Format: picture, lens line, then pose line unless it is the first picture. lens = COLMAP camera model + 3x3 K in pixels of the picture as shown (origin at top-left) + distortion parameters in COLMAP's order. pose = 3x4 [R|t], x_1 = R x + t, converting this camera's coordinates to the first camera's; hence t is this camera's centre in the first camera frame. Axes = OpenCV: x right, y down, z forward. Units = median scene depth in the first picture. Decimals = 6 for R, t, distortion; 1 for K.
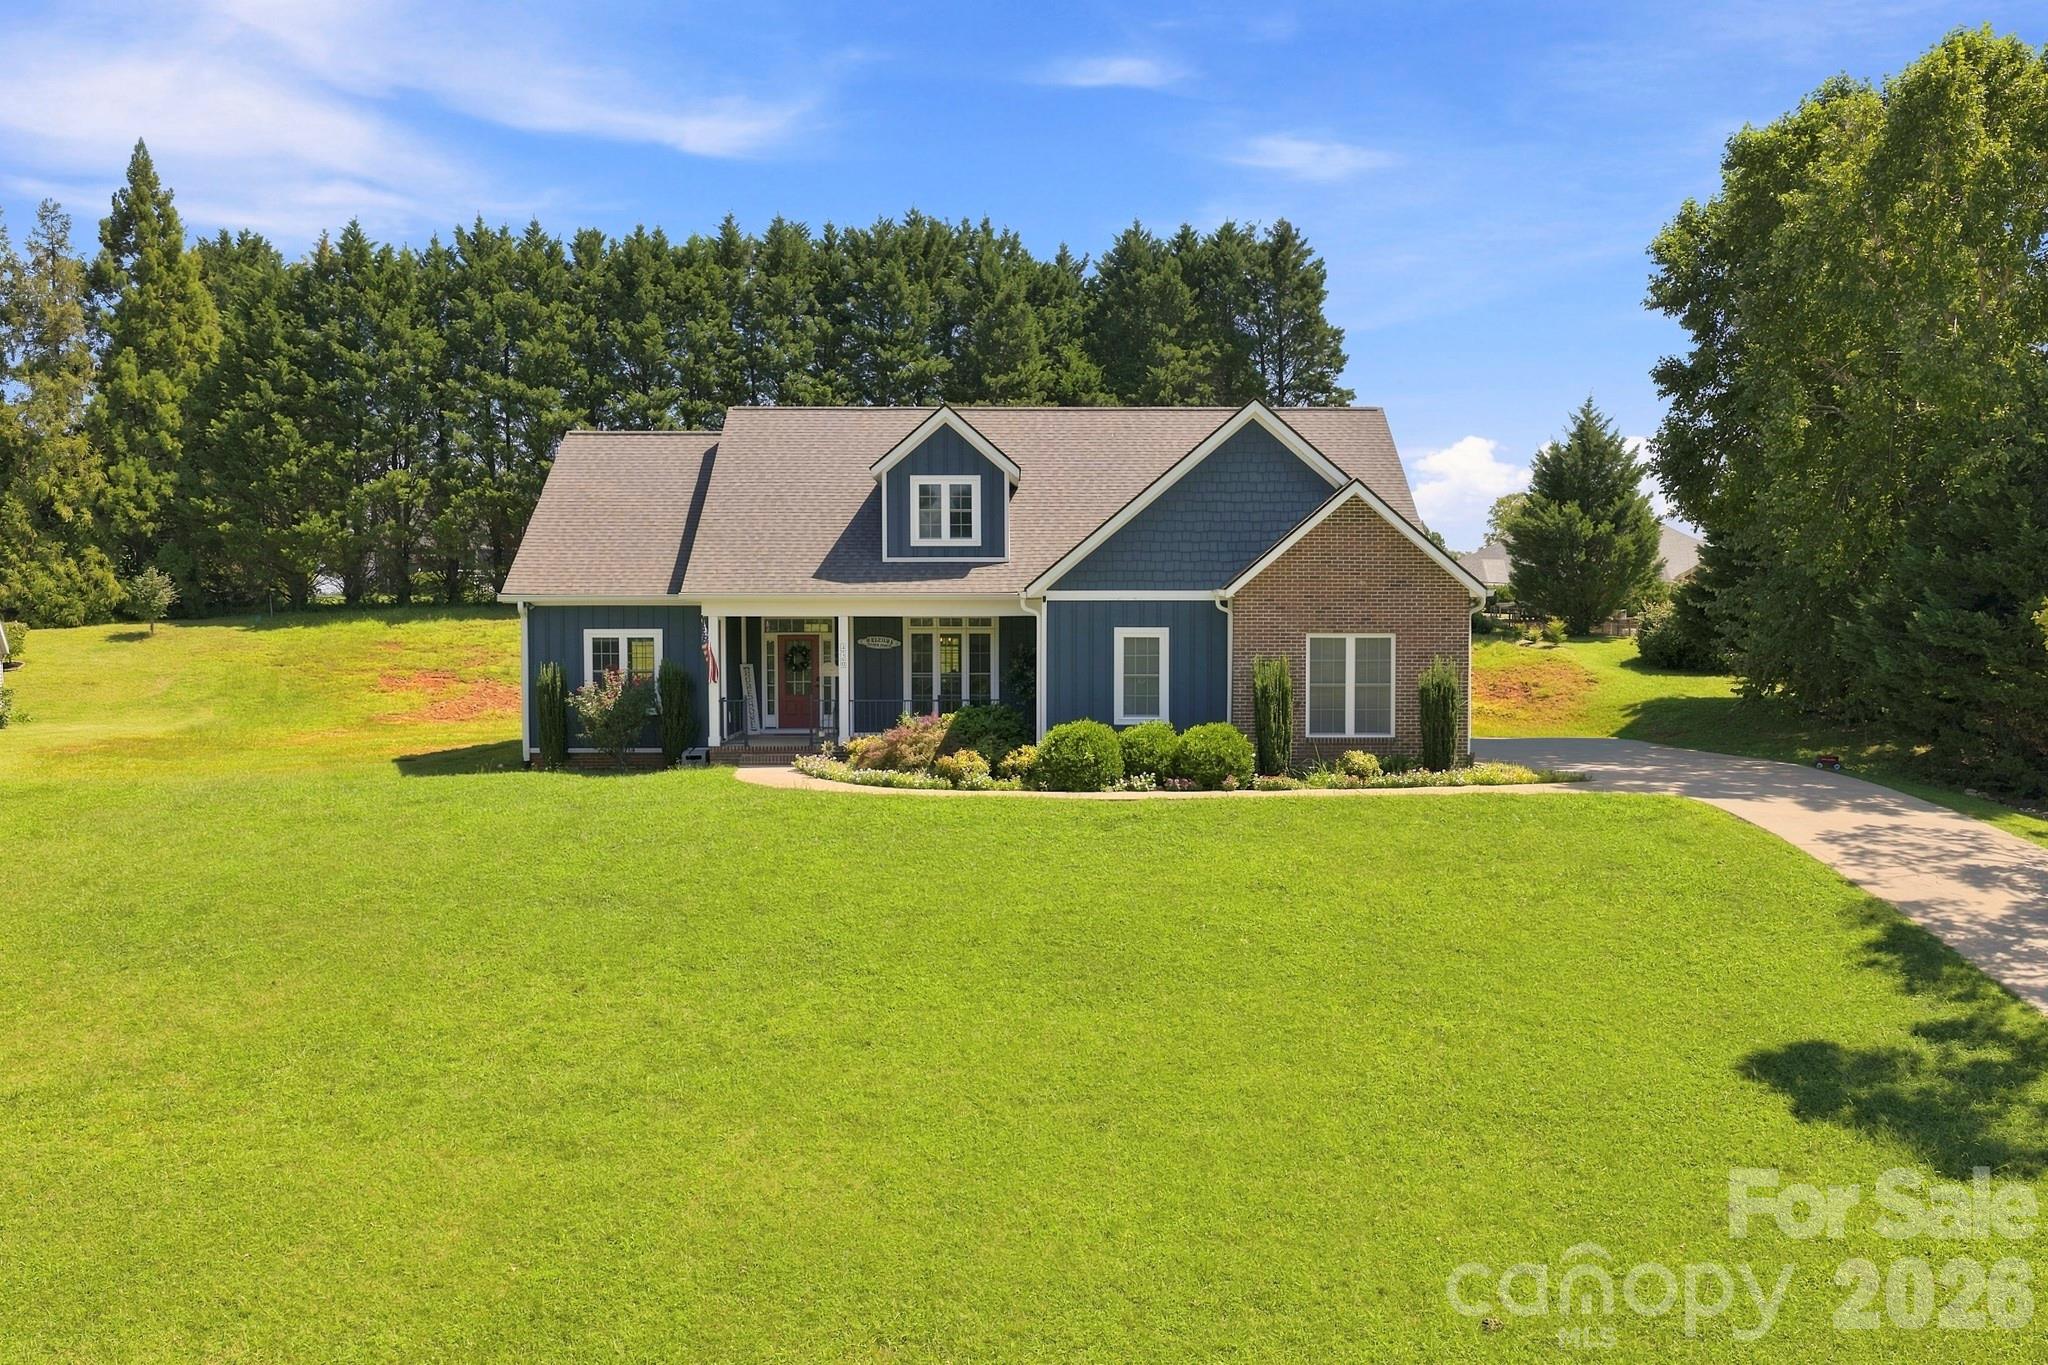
lens RADIAL K [[1897.4, 0, 1024.0], [0, 1897.4, 682.5], [0, 0, 1]] dist [-0.012054, 0.014762]
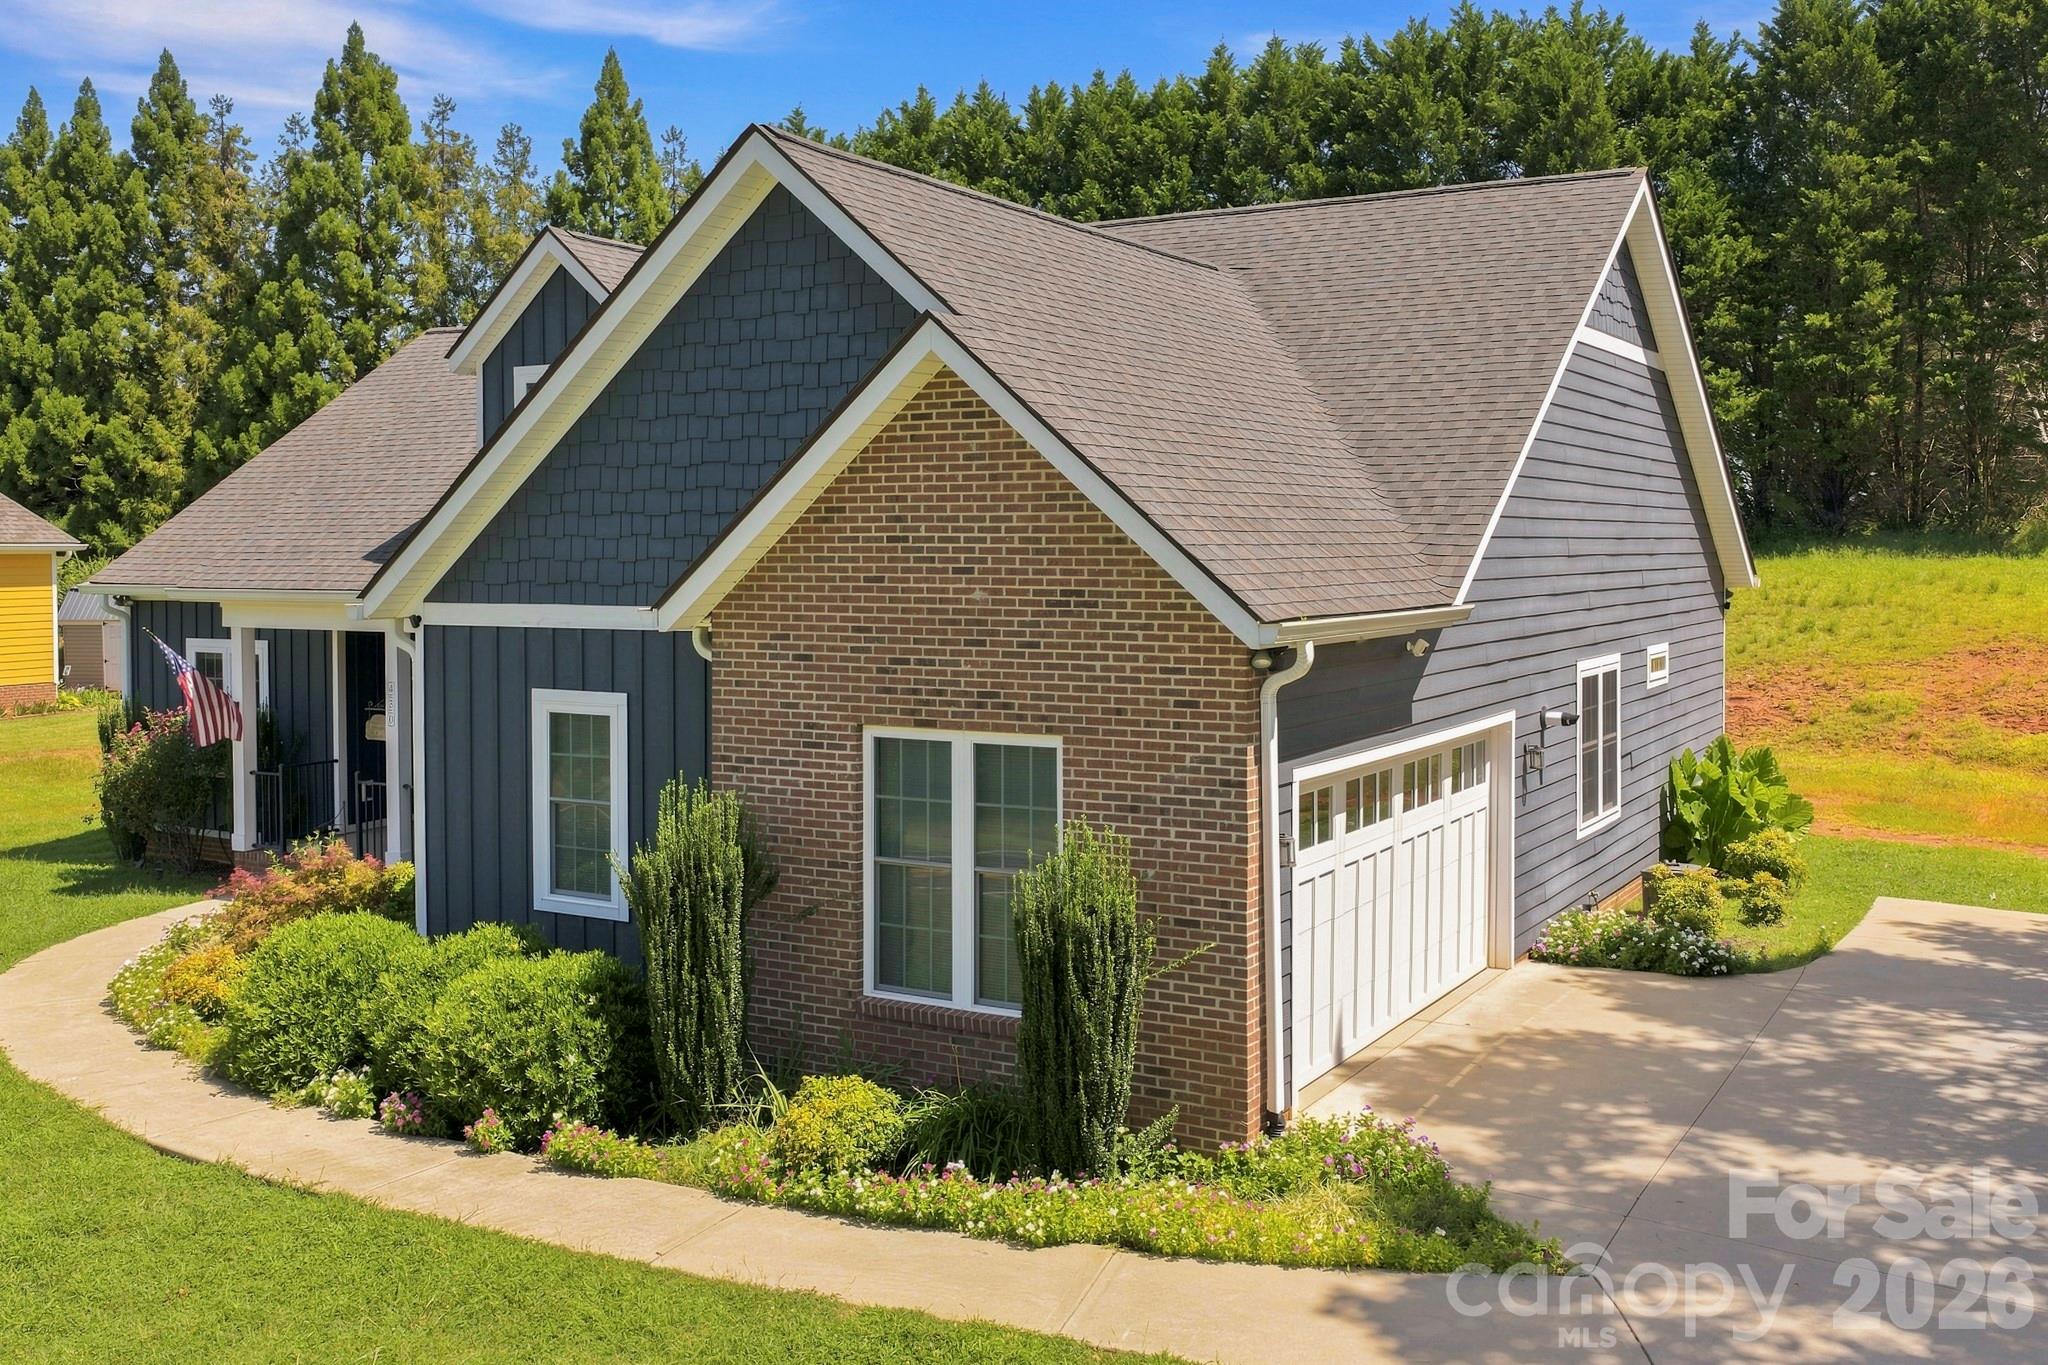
lens RADIAL K [[1886.2, 0, 1022.3], [0, 1886.2, 581.9], [0, 0, 1]] dist [-0.007052, 0.002409]
pose [[0.858888, 0.007782, -0.512104, 0.327508], [-0.013574, 0.999879, -0.007572, -0.046202], [0.511984, 0.013455, 0.858890, 0.609404]]
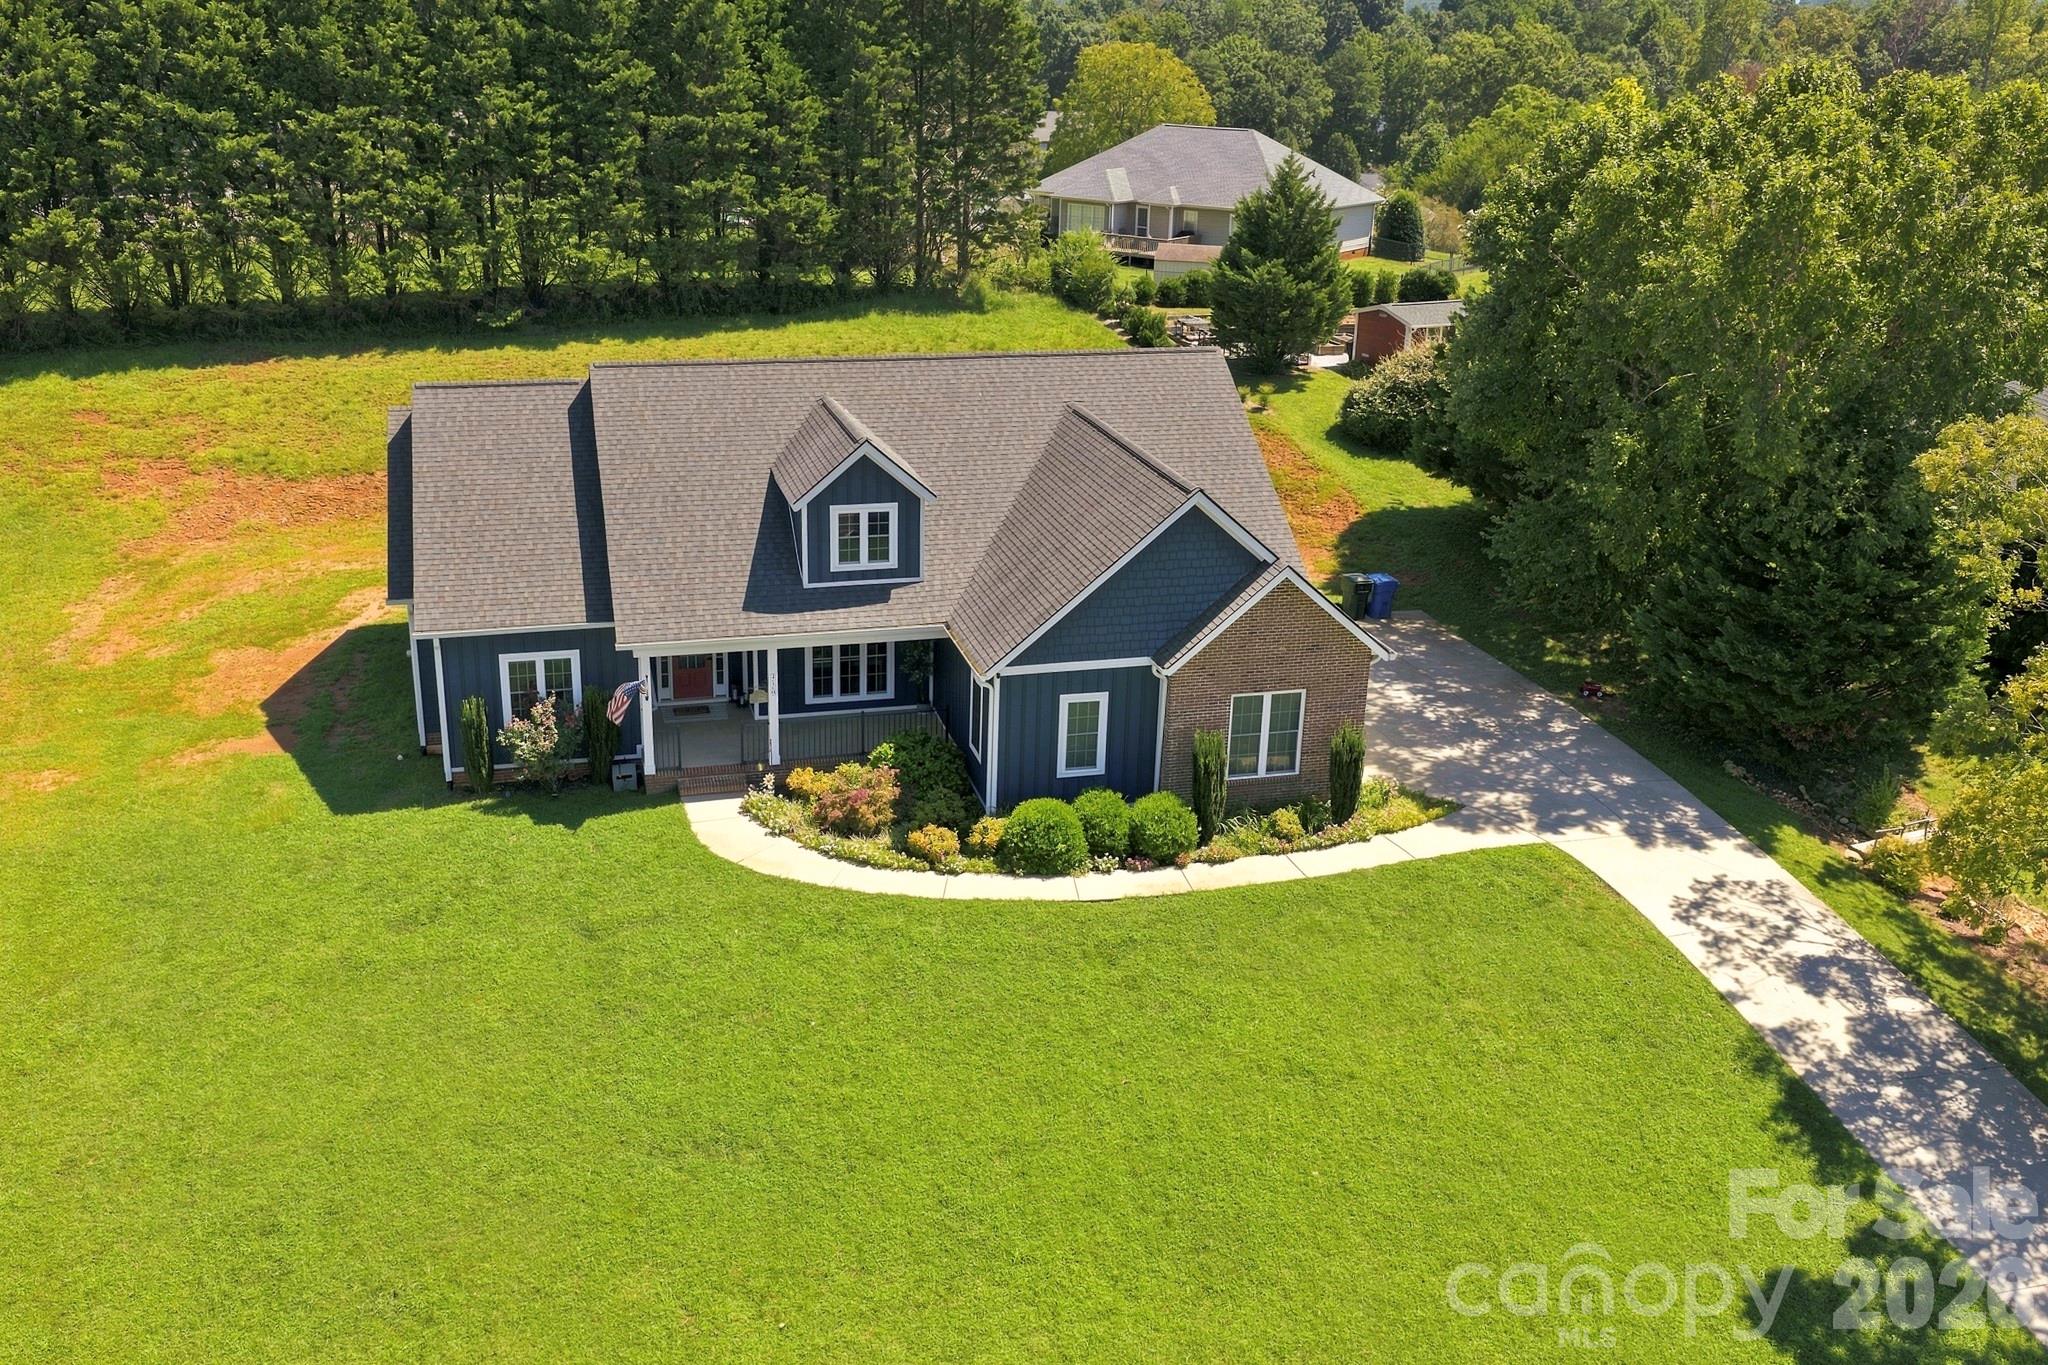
lens RADIAL K [[1777.2, 0, 955.1], [0, 1777.2, 639.5], [0, 0, 1]] dist [-0.001335, 0.012365]
pose [[0.972782, -0.060865, 0.223586, -0.208468], [-0.010691, 0.952072, 0.305687, -0.326845], [-0.231475, -0.299757, 0.925508, 0.079919]]
